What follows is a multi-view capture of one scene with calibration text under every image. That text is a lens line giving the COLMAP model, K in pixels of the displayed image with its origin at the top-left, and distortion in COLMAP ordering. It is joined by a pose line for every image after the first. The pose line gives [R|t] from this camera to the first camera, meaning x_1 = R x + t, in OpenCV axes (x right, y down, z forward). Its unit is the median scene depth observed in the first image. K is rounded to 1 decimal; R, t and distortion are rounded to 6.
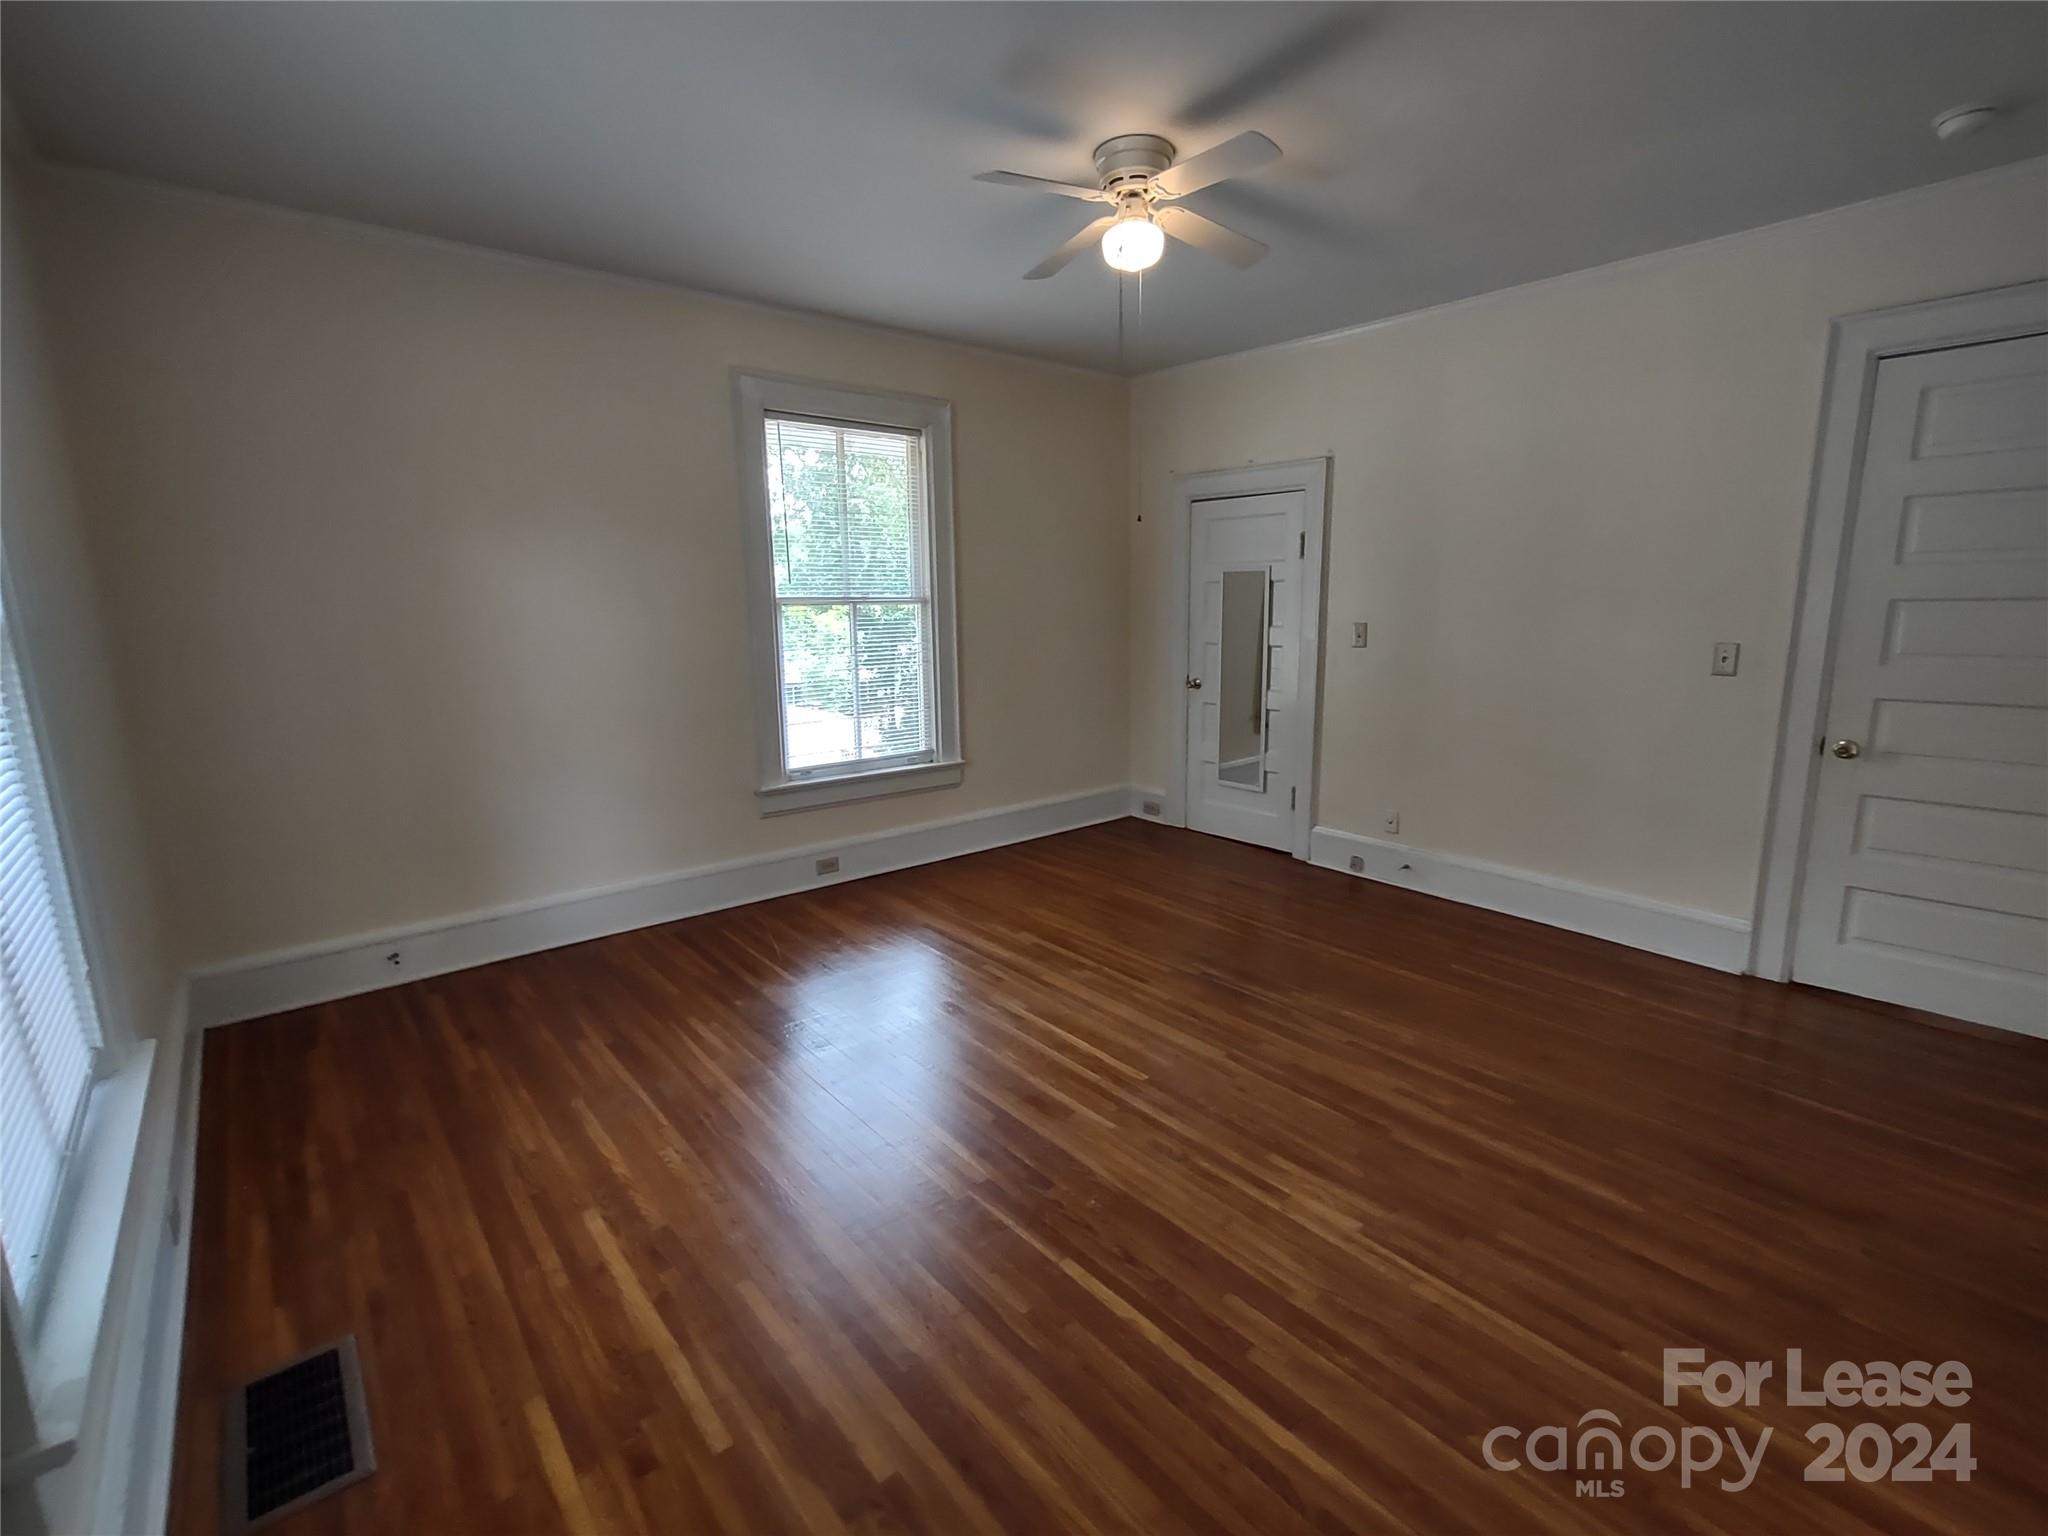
lens RADIAL K [[924.6, 0, 1036.4], [0, 924.6, 767.8], [0, 0, 1]] dist [0.000703, 0.000124]
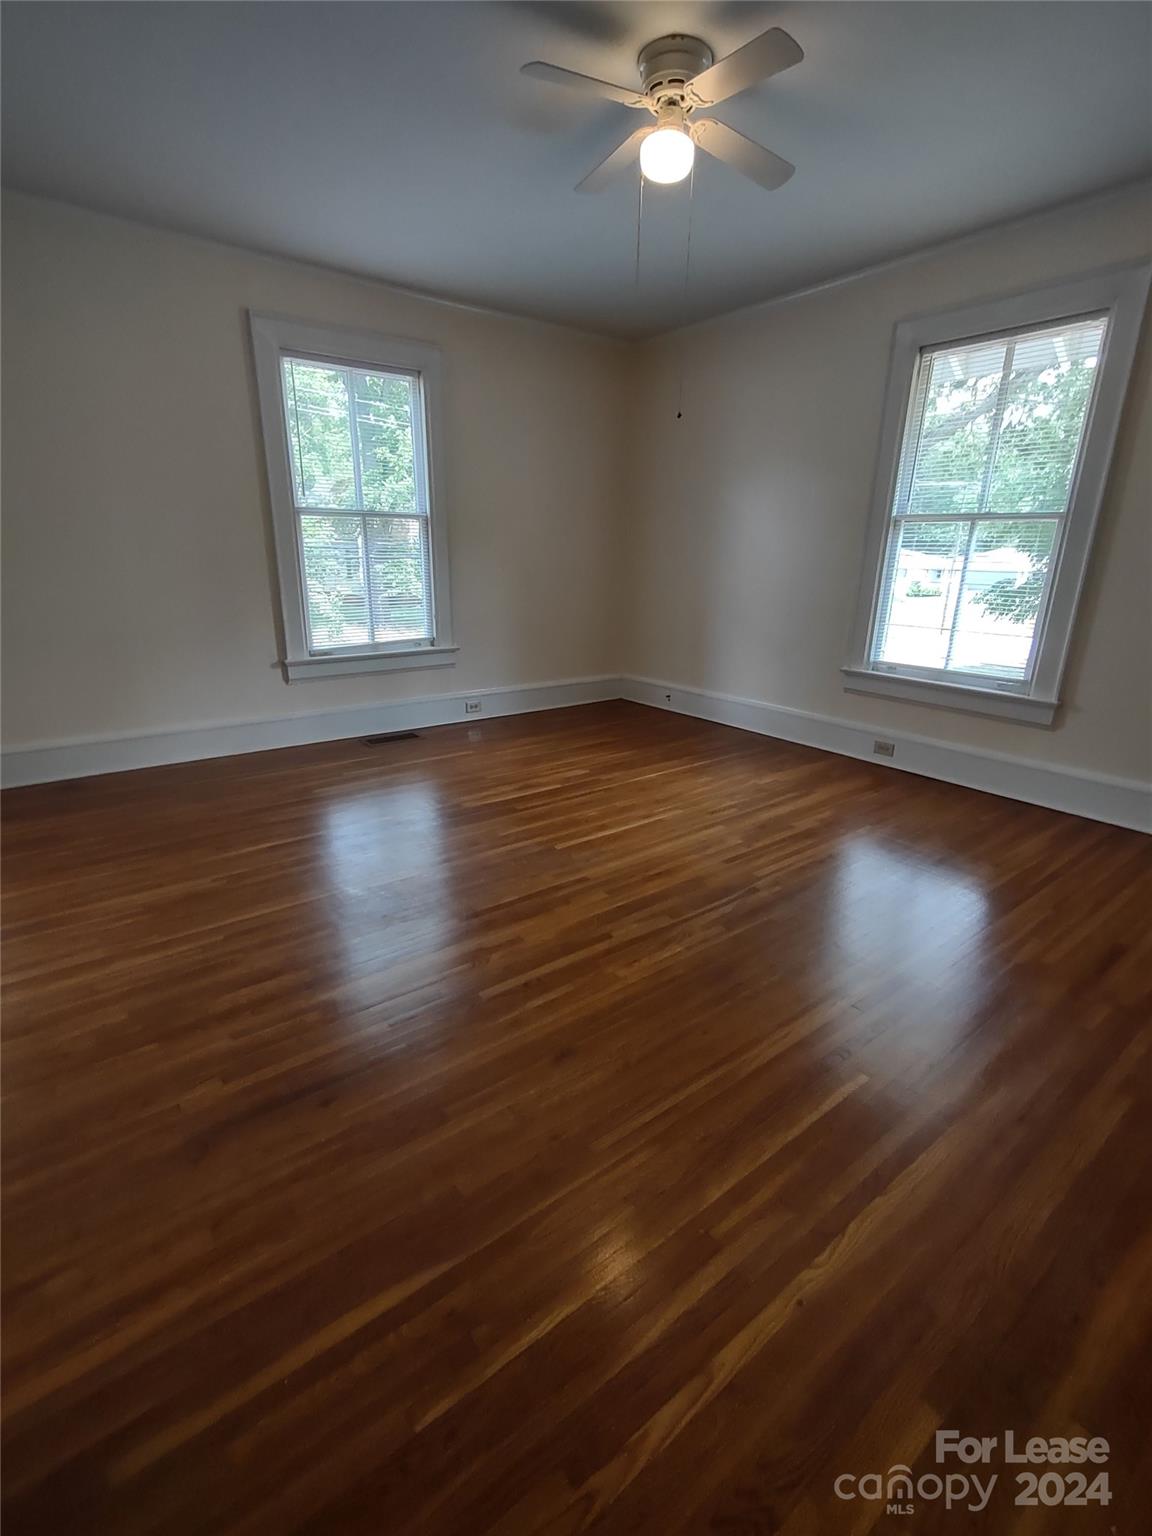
lens RADIAL K [[693.4, 0, 579.2], [0, 693.4, 778.5], [0, 0, 1]] dist [0.000703, 0.000124]
pose [[-0.043199, 0.317344, -0.947326, 0.885557], [-0.199823, 0.926307, 0.319415, -0.089736], [0.978879, 0.203096, 0.023397, 0.800070]]
